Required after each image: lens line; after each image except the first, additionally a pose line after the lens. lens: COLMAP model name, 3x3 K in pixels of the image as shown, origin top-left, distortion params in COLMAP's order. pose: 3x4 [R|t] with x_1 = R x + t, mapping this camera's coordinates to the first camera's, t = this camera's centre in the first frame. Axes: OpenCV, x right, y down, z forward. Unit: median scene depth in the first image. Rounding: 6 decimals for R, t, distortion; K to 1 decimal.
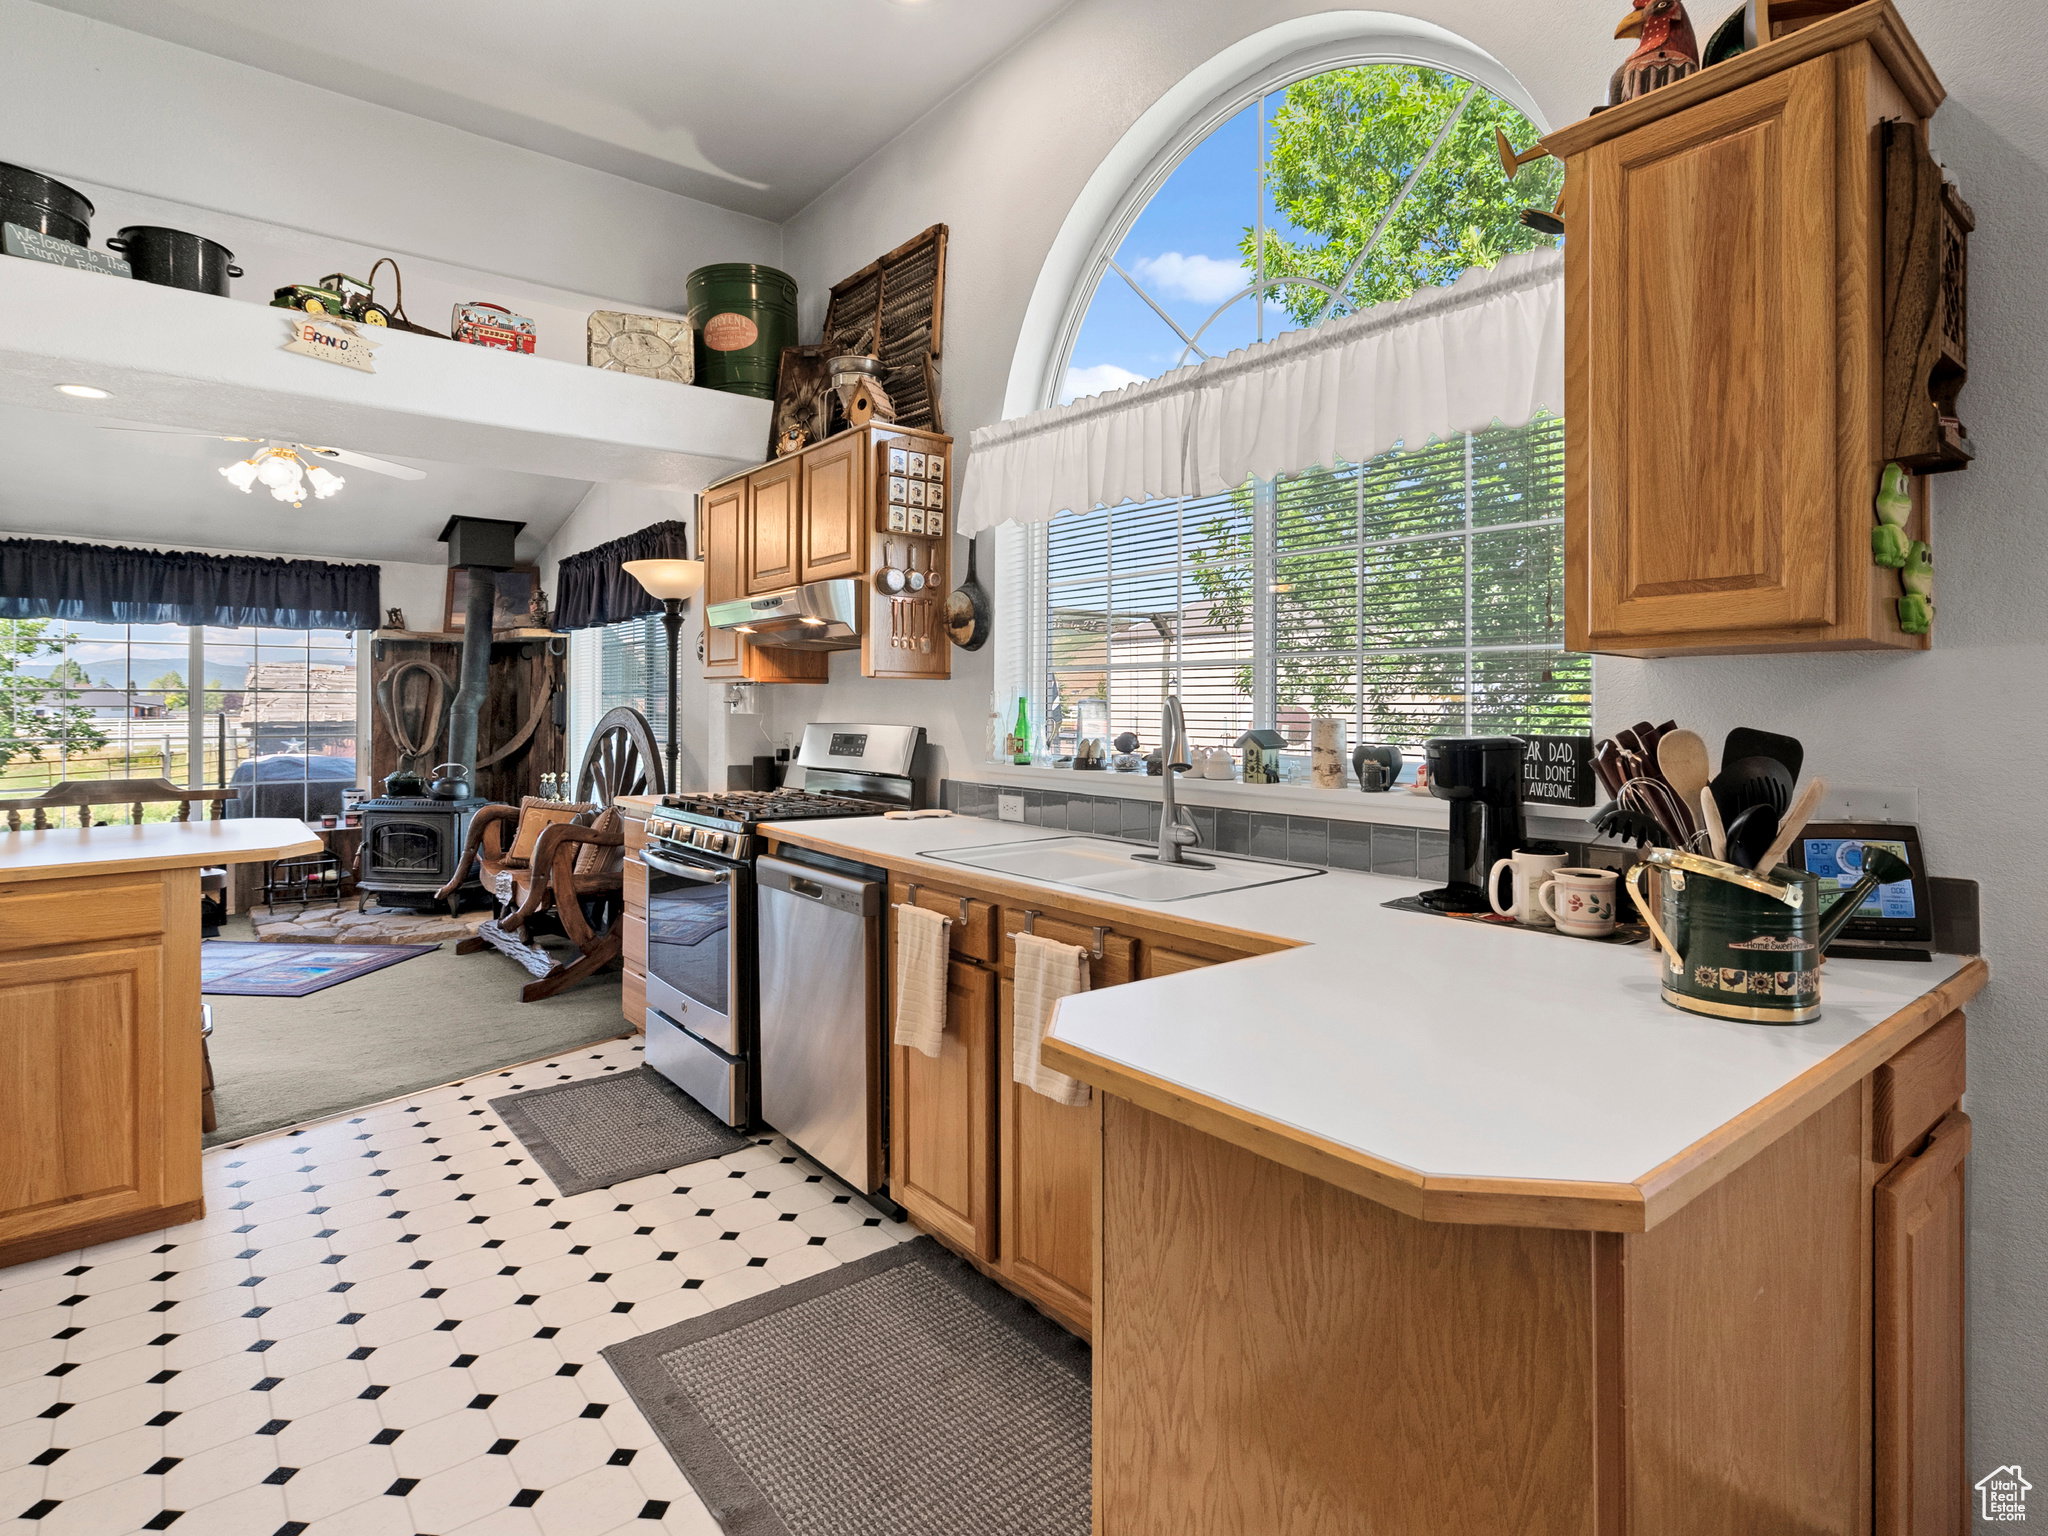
lens RADIAL K [[1062.3, 0, 1031.1], [0, 1062.3, 720.8], [0, 0, 1]] dist [-0.003181, 0.002742]
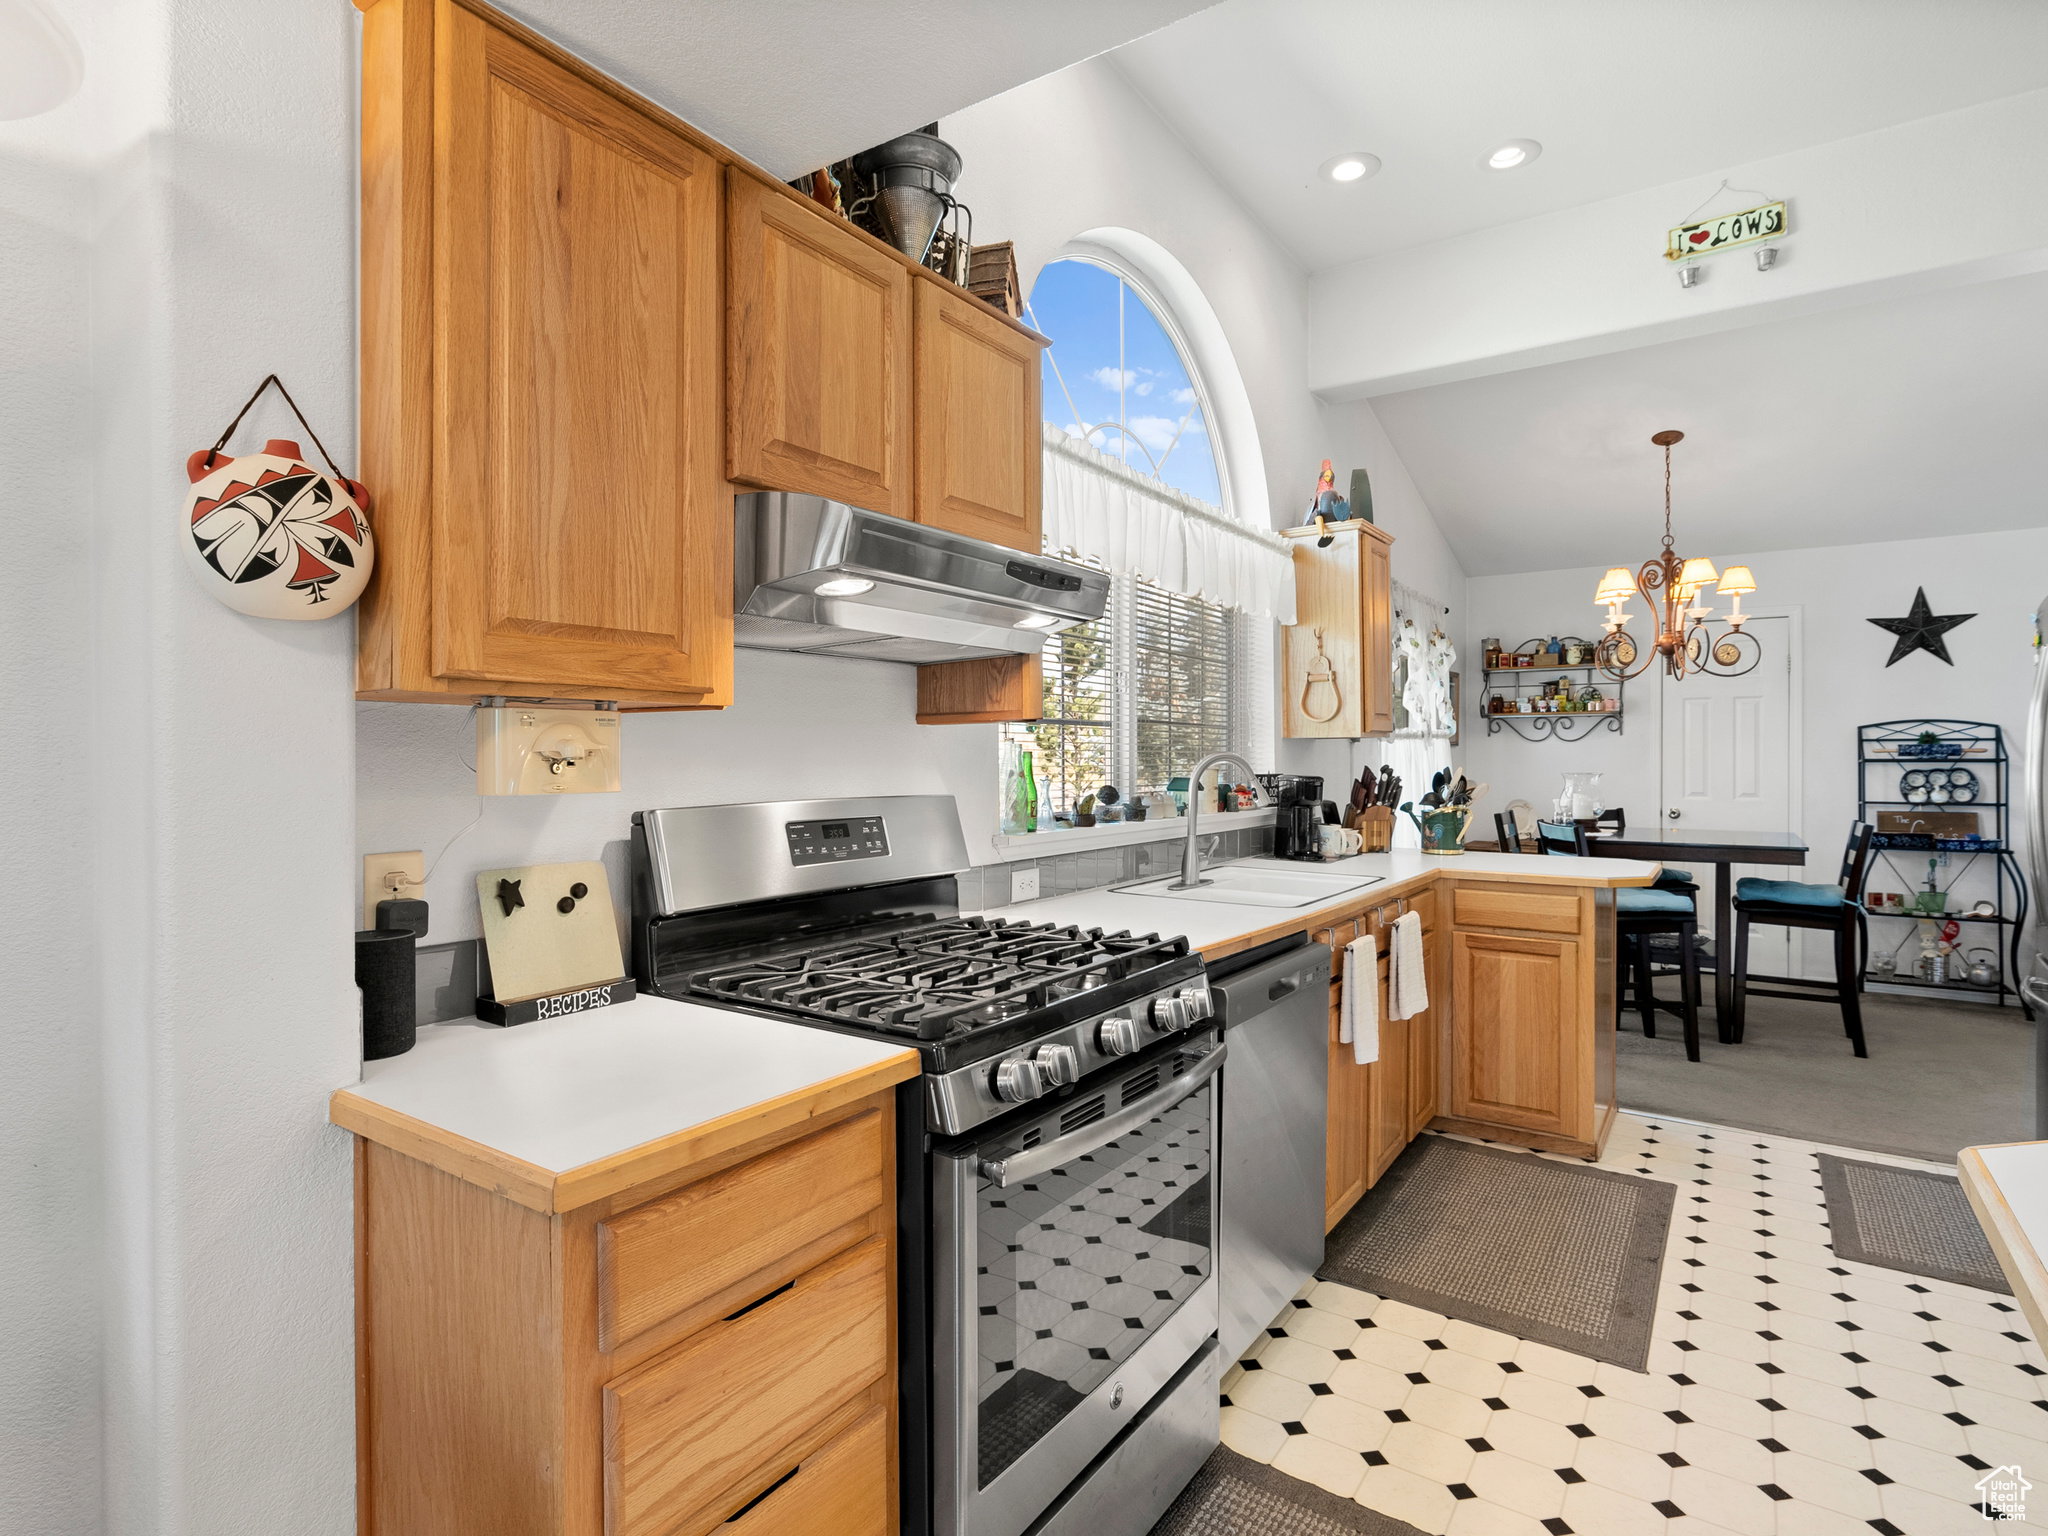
lens RADIAL K [[1062.3, 0, 1028.0], [0, 1062.3, 752.9], [0, 0, 1]] dist [-0.003181, 0.002742]
pose [[-0.285951, 0.002406, 0.958241, -0.767530], [0.016028, 0.999869, 0.002272, -0.020910], [-0.958110, 0.016008, -0.285953, 1.161188]]
